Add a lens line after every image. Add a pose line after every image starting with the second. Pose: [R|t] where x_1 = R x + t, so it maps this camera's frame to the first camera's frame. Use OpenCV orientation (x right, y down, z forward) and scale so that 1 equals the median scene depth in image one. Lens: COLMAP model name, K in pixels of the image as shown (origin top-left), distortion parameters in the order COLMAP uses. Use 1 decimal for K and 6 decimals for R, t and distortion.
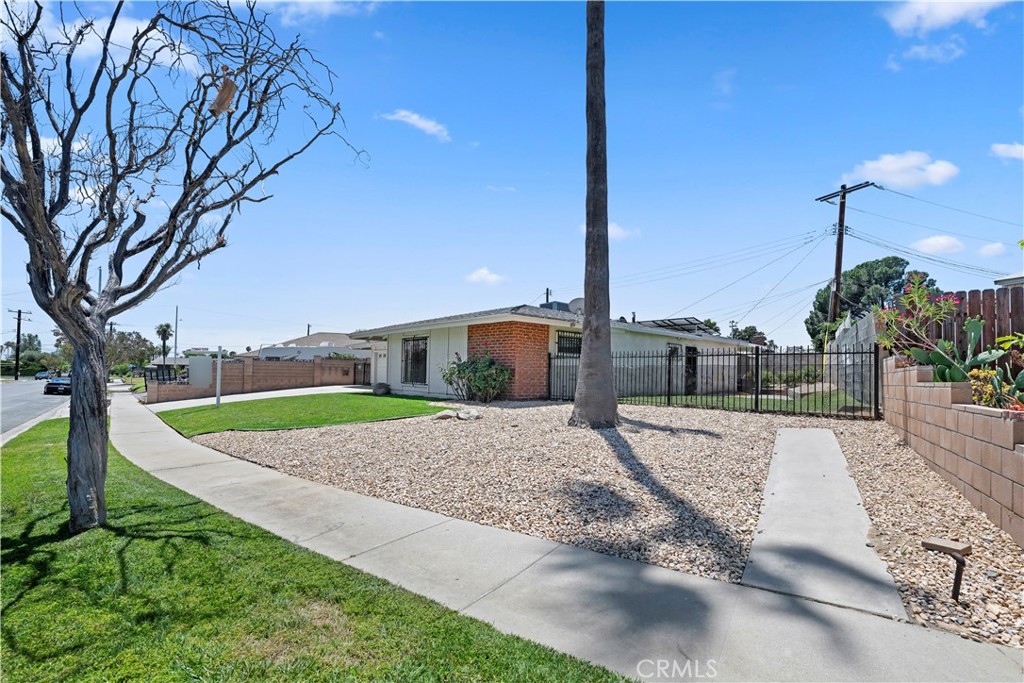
lens RADIAL K [[452.4, 0, 518.8], [0, 452.4, 372.9], [0, 0, 1]] dist [0.002867, -0.000468]
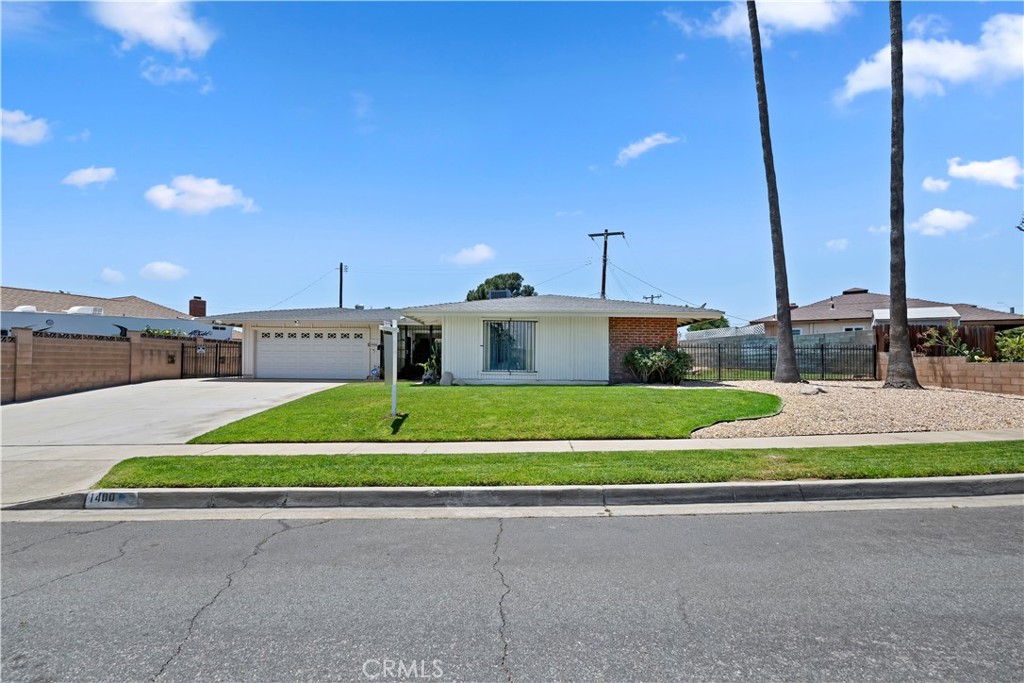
lens RADIAL K [[452.4, 0, 511.7], [0, 452.4, 362.8], [0, 0, 1]] dist [0.002867, -0.000468]
pose [[0.667831, -0.011038, 0.744231, -0.579522], [0.002484, 0.999918, 0.012601, -0.002681], [-0.744308, -0.006566, 0.667804, 0.244947]]
